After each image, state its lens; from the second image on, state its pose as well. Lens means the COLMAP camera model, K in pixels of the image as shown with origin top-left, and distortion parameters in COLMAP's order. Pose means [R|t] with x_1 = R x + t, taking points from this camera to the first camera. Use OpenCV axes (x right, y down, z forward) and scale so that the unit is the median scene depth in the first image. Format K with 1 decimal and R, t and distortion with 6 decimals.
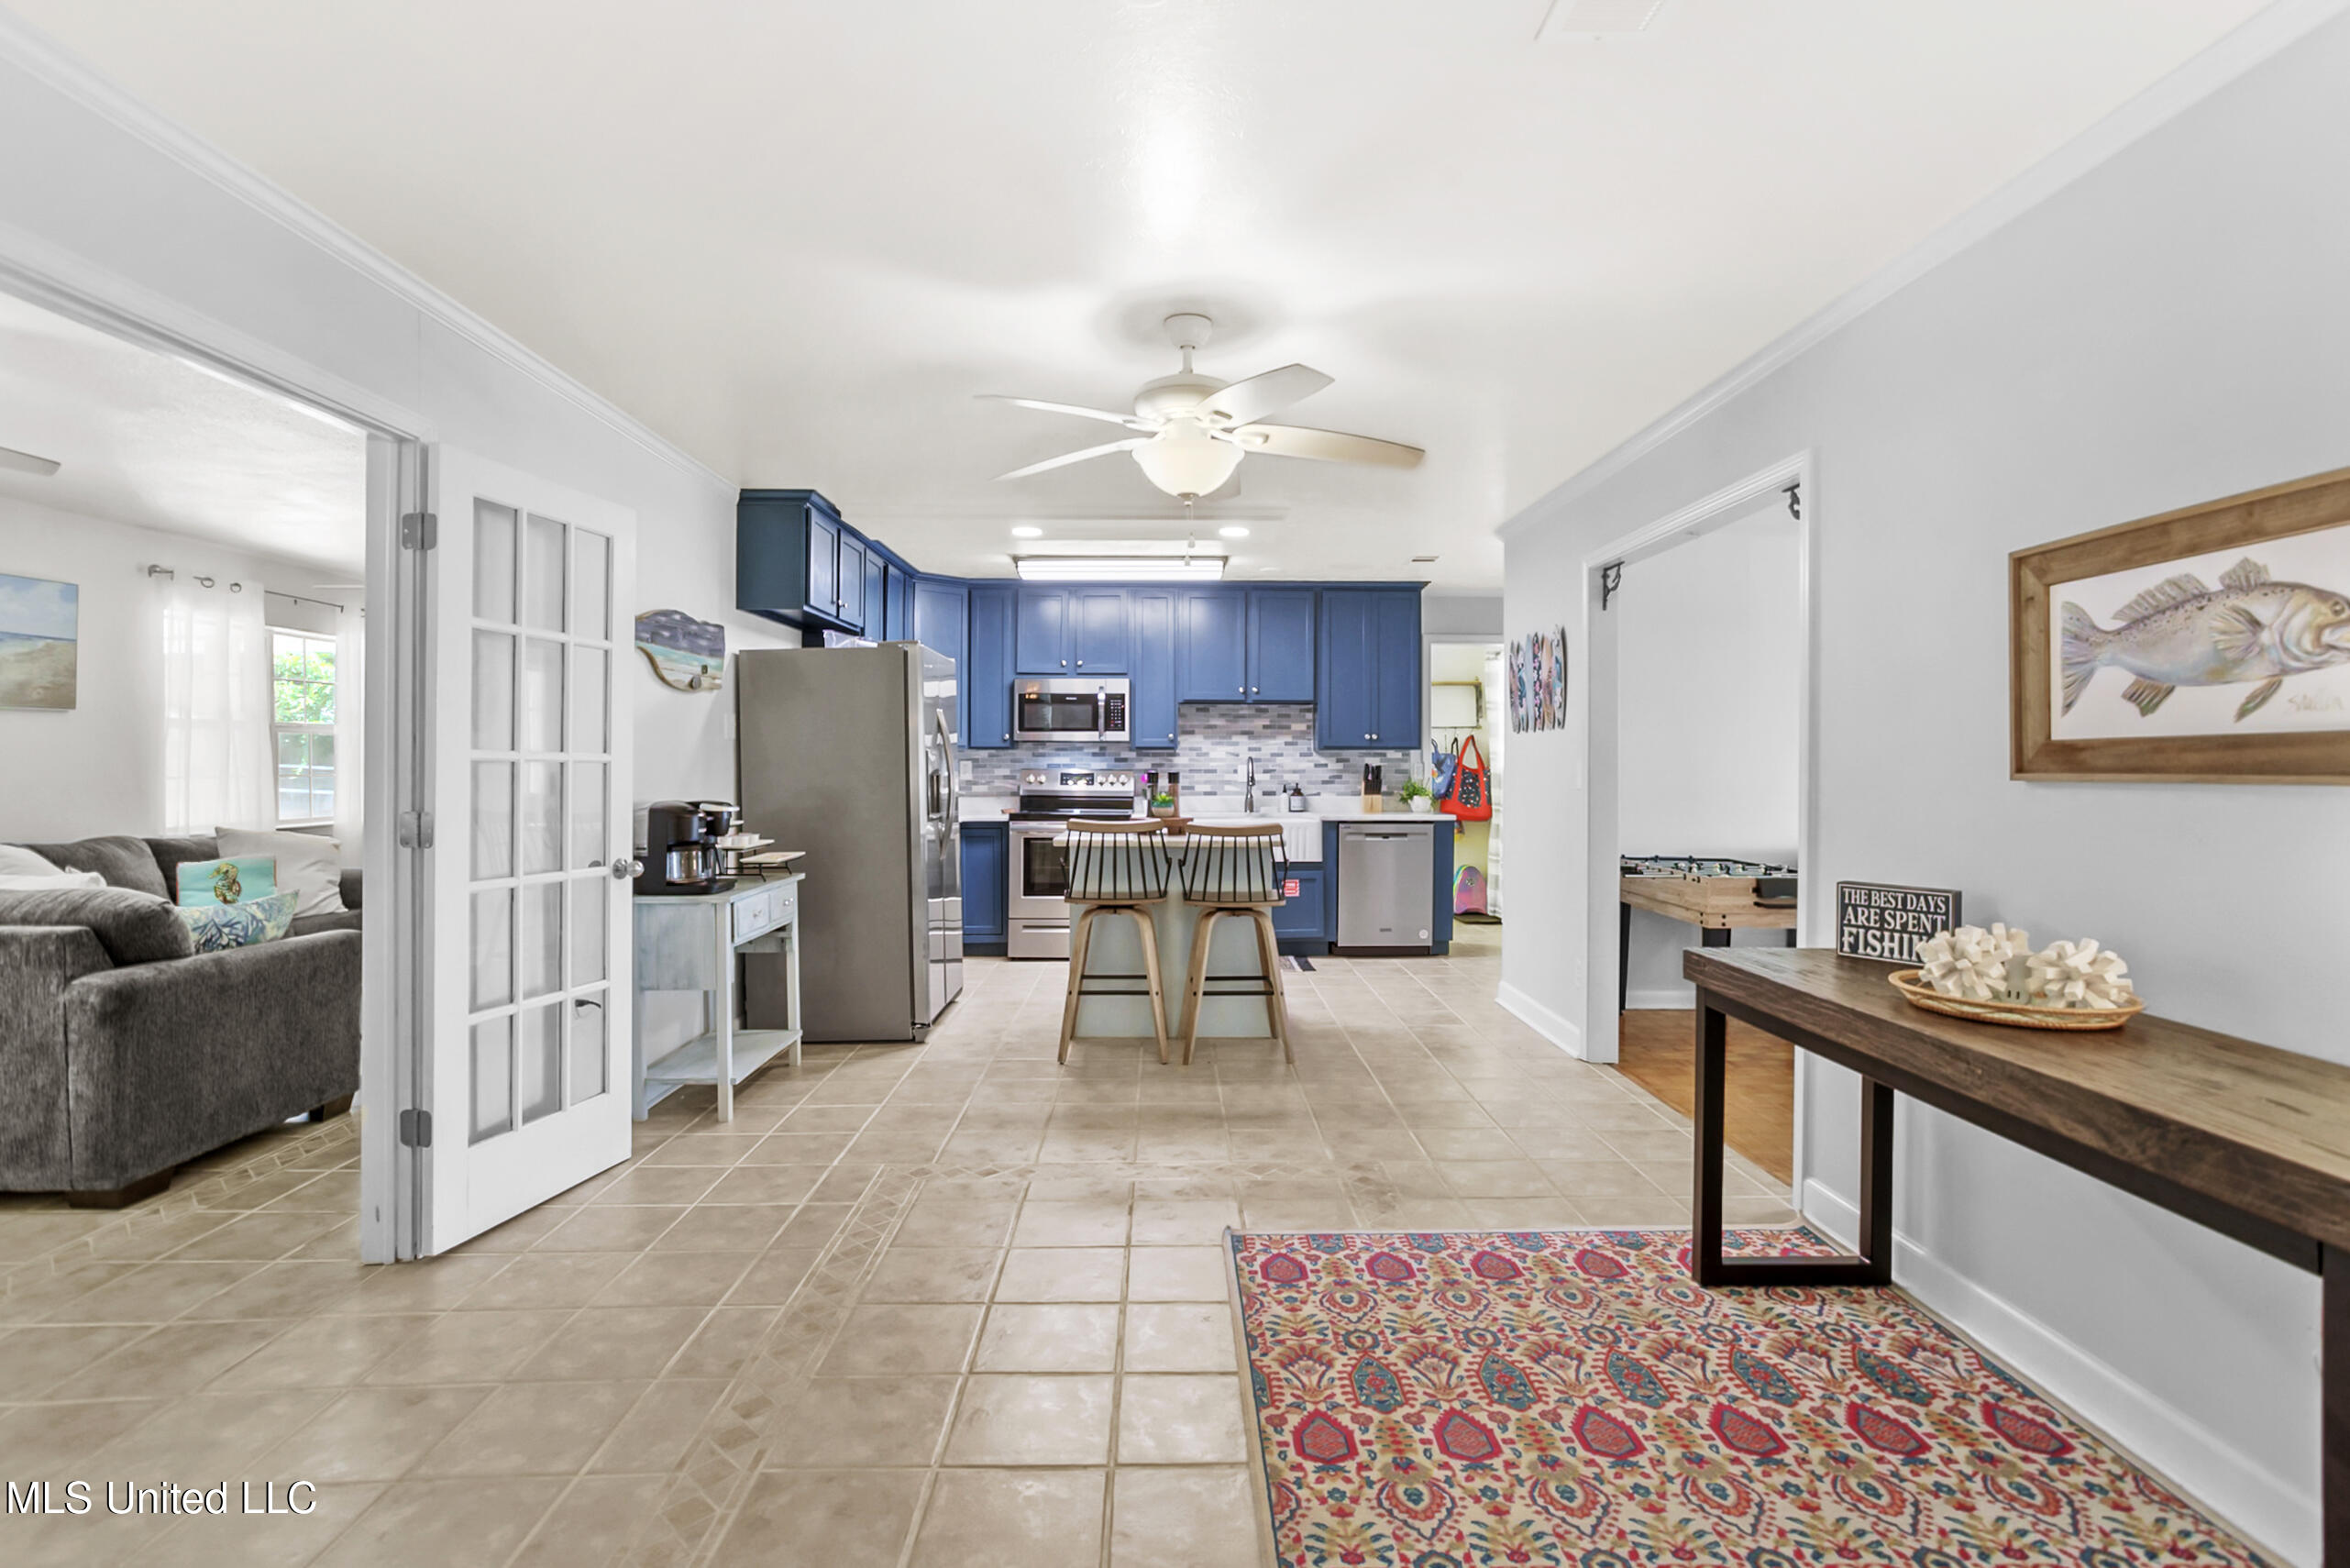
lens RADIAL K [[1141.6, 0, 1177.1], [0, 1141.6, 765.6], [0, 0, 1]] dist [-0.047276, 0.034020]
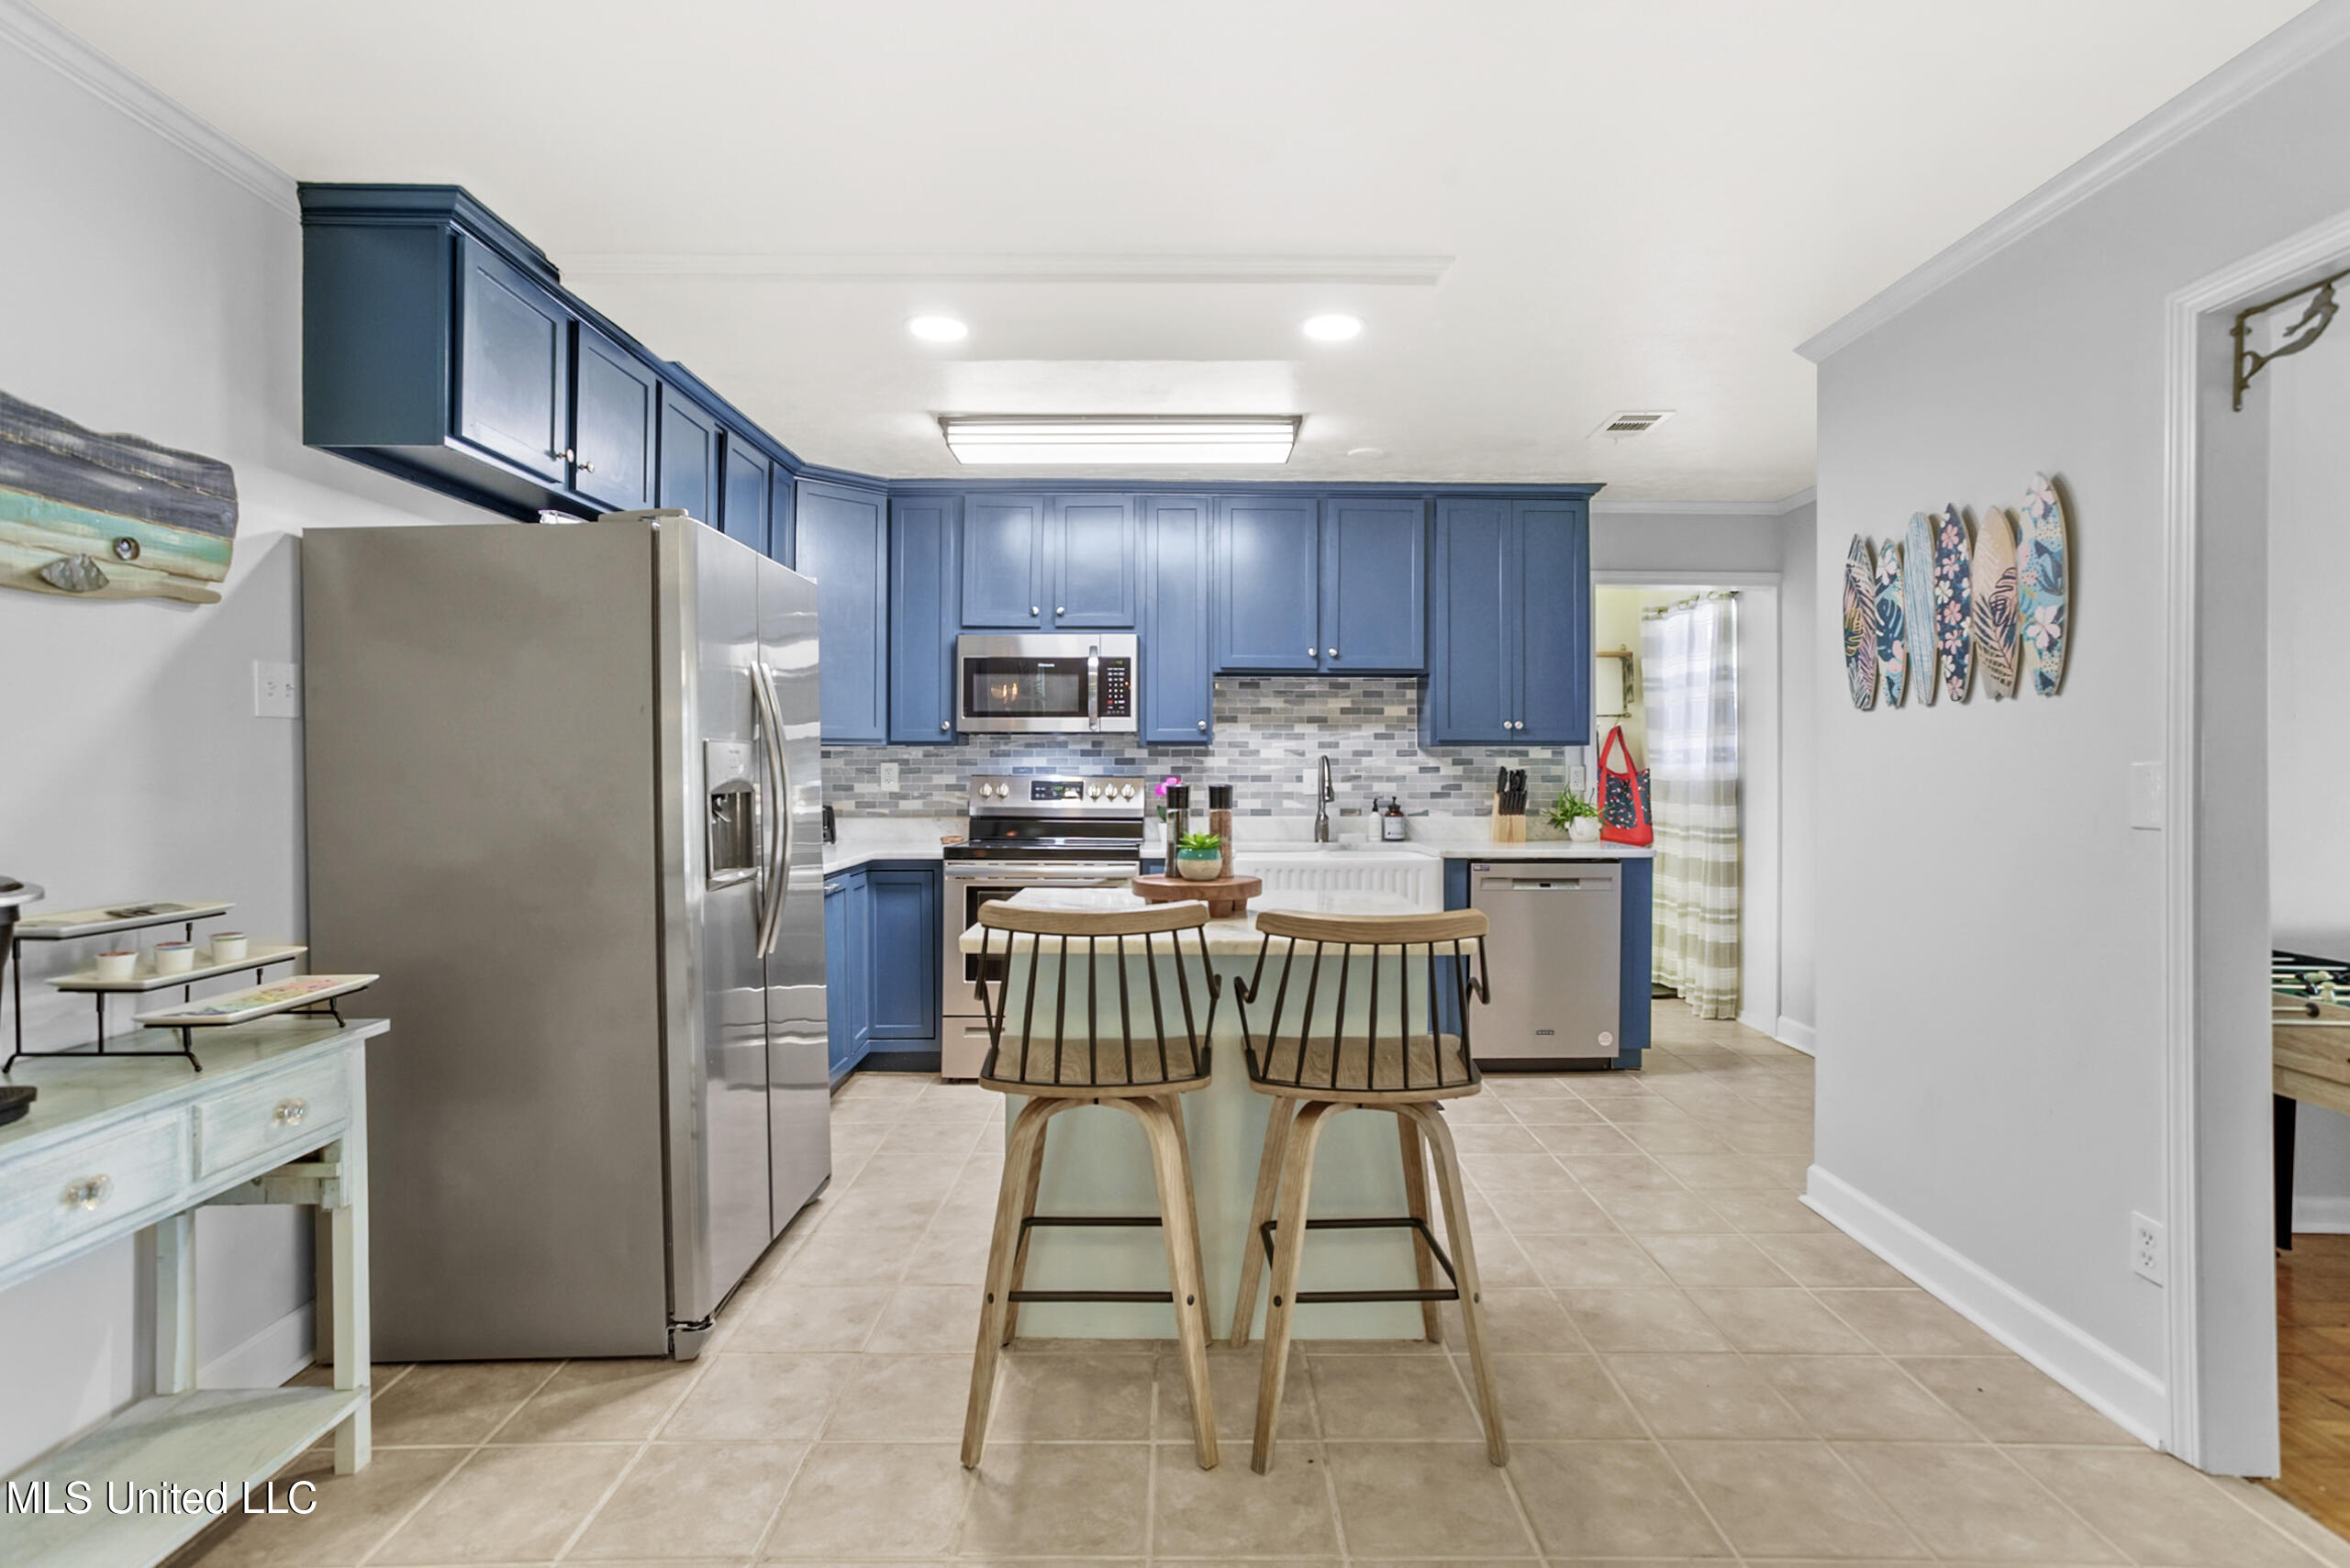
lens RADIAL K [[1141.5, 0, 1177.1], [0, 1141.5, 765.7], [0, 0, 1]] dist [-0.047276, 0.034020]
pose [[0.999908, -0.000158, -0.013555, -0.010720], [0.000144, 0.999999, -0.001028, -0.001957], [0.013555, 0.001026, 0.999908, 0.359431]]
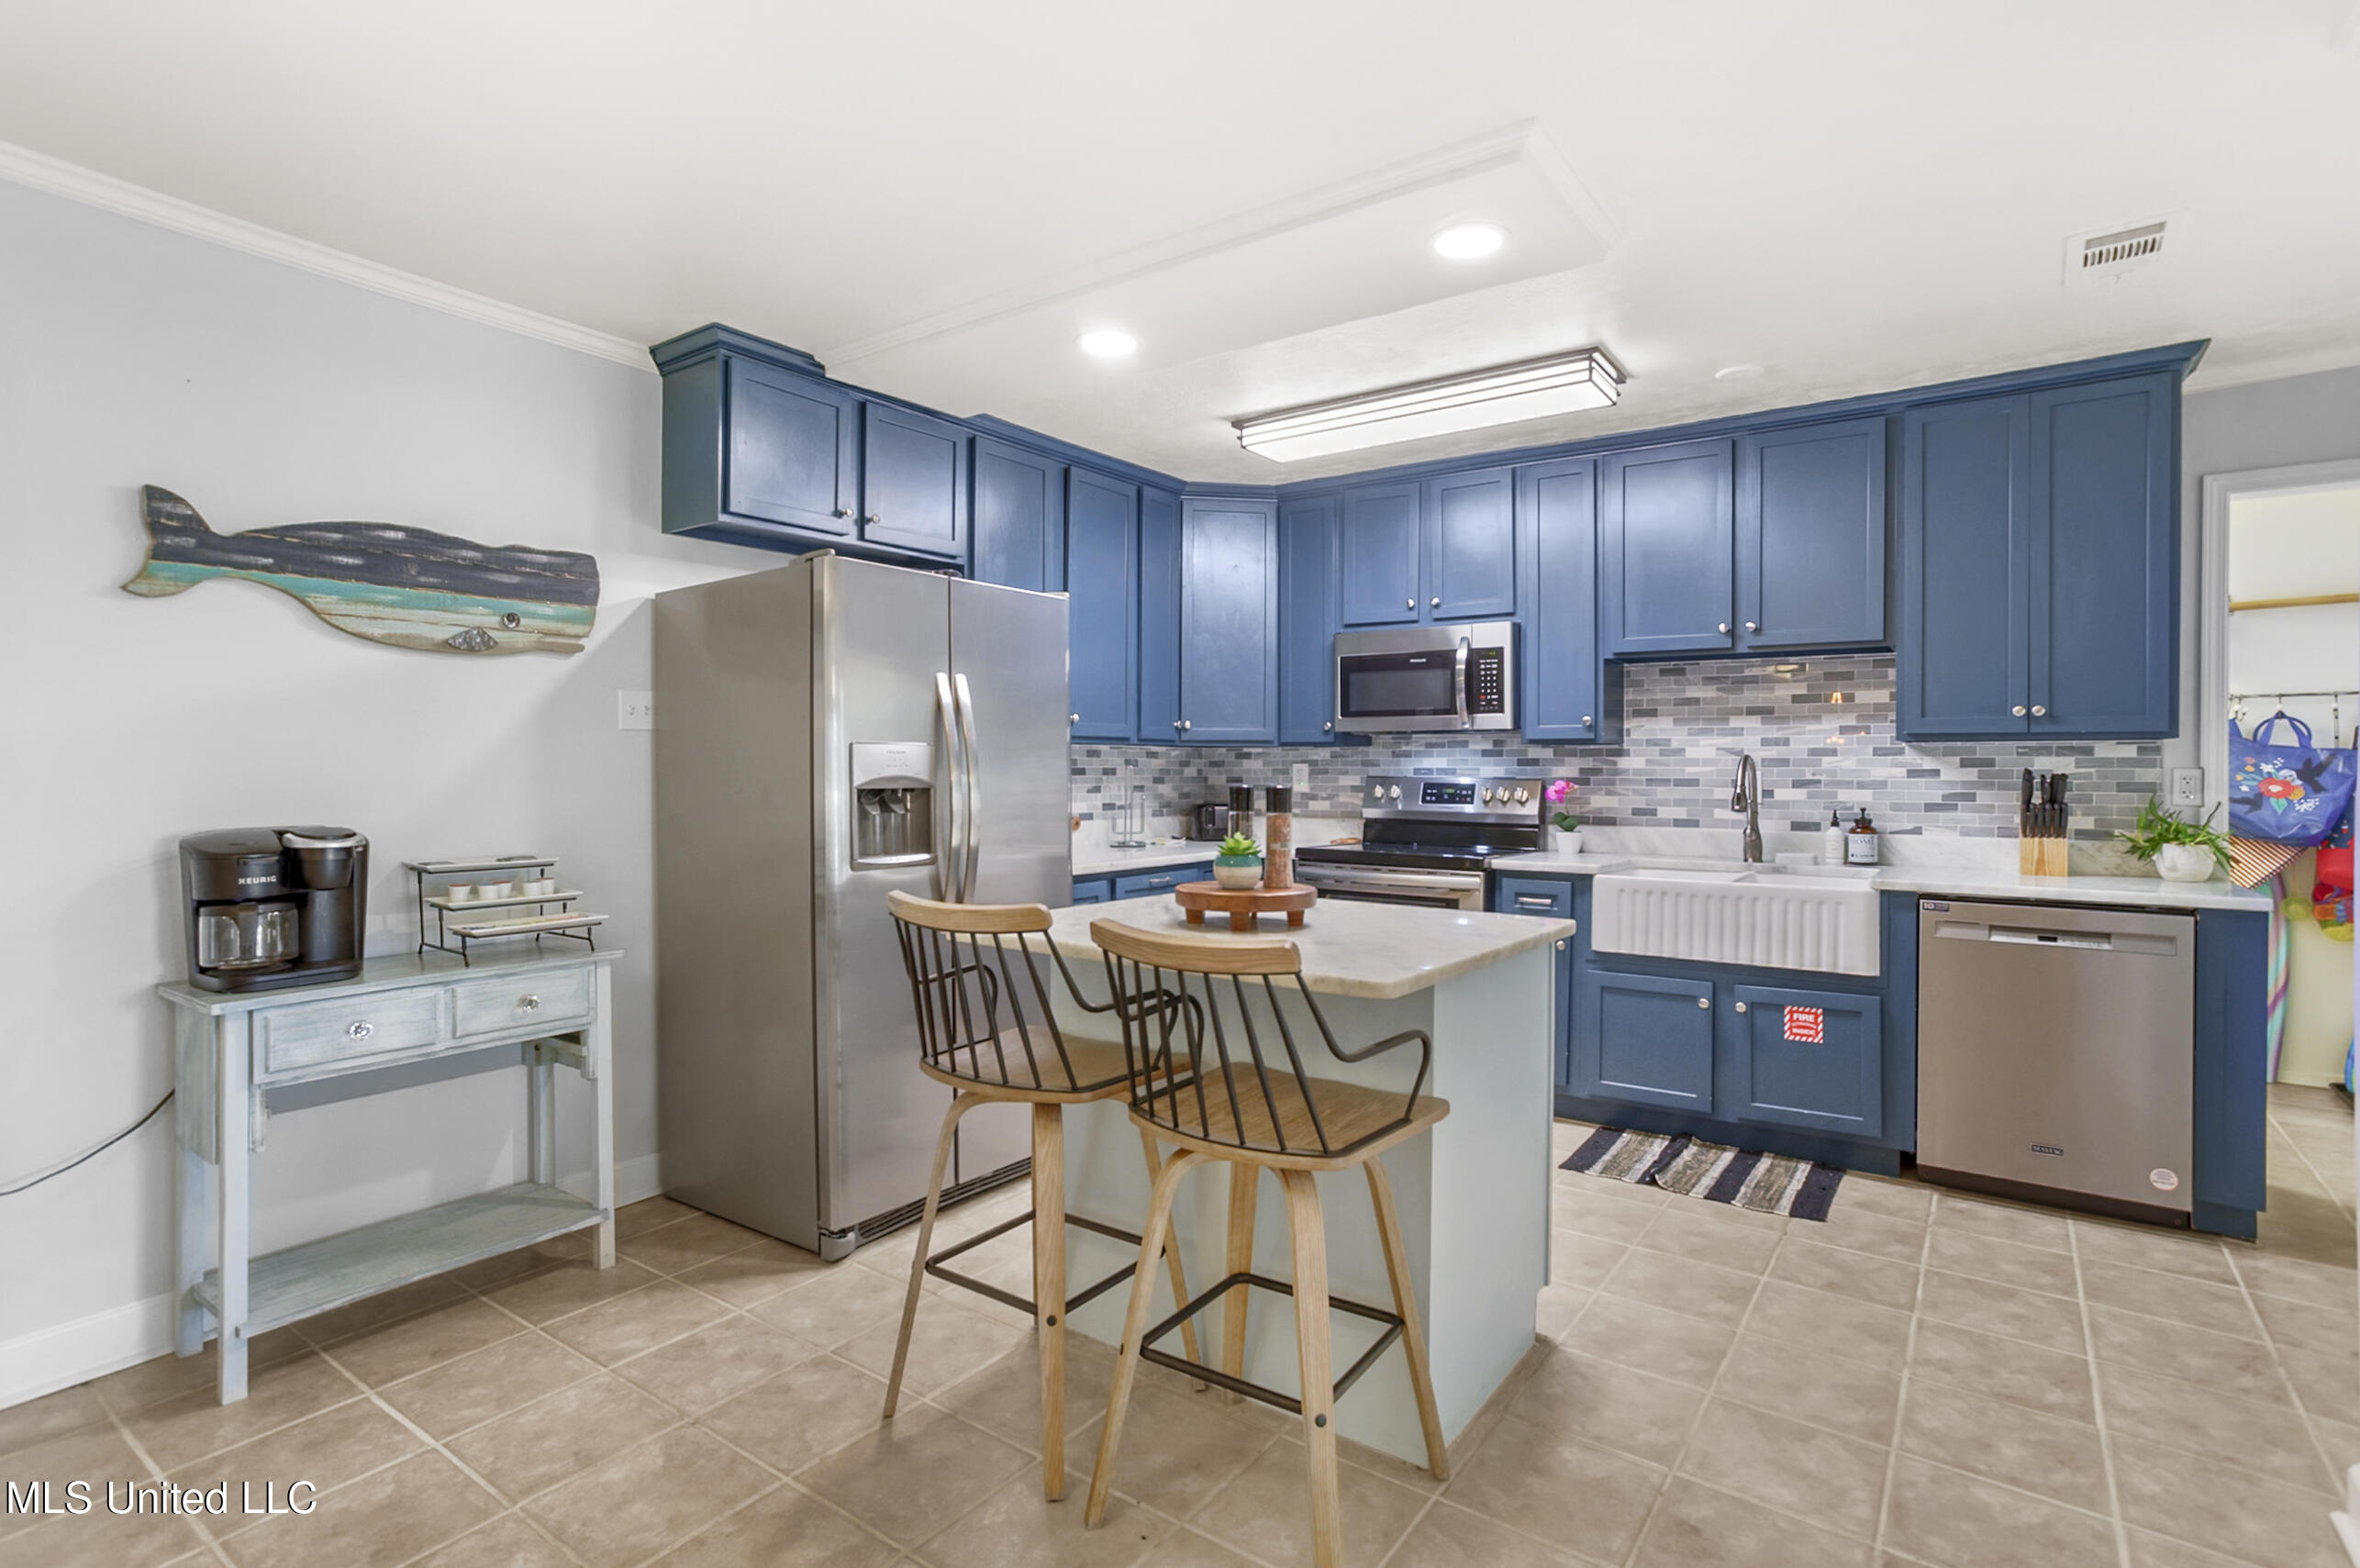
lens RADIAL K [[1139.0, 0, 1186.6], [0, 1139.0, 770.6], [0, 0, 1]] dist [-0.062279, 0.050069]
pose [[0.803255, 0.003769, -0.595623, 0.166329], [-0.003282, 0.999993, 0.001902, -0.001234], [0.595626, 0.000427, 0.803262, 0.441198]]
